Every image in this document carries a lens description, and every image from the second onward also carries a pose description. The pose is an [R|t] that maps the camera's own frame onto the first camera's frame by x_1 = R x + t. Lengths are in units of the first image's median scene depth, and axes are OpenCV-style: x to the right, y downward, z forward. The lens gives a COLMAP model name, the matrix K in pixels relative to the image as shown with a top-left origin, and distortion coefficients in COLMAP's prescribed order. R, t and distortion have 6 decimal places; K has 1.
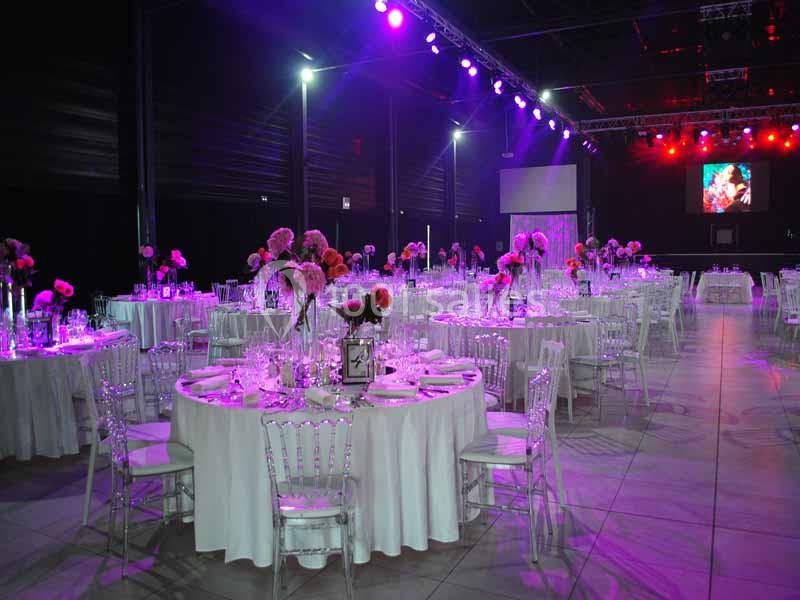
lens RADIAL K [[650.5, 0, 399.4], [0, 650.5, 288.9], [0, 0, 1]] dist [-0.071059, -0.001178]
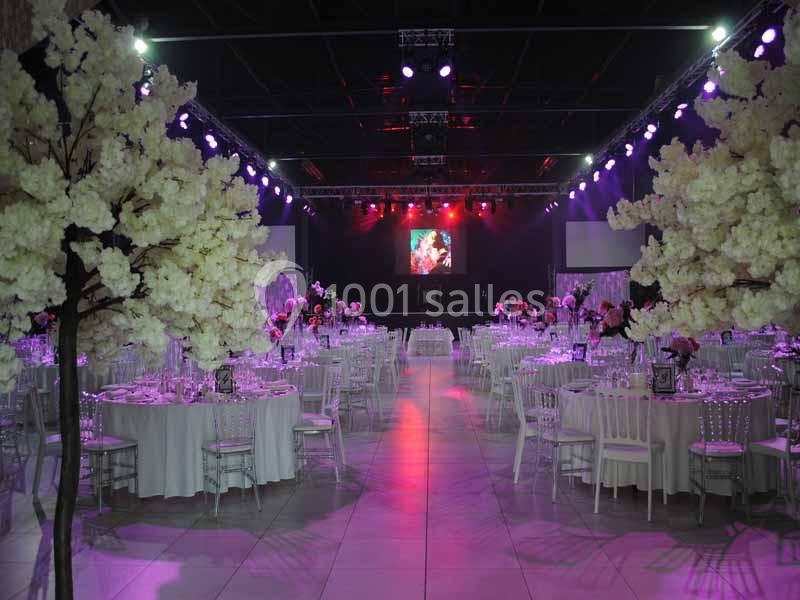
lens RADIAL K [[761.1, 0, 400.0], [0, 761.1, 300.0], [0, 0, 1]] dist [-0.060590, 0.000618]
pose [[0.909034, 0.004674, 0.416696, -0.097517], [0.025249, 0.997482, -0.066270, 0.010652], [-0.415957, 0.070763, 0.906627, -0.195596]]
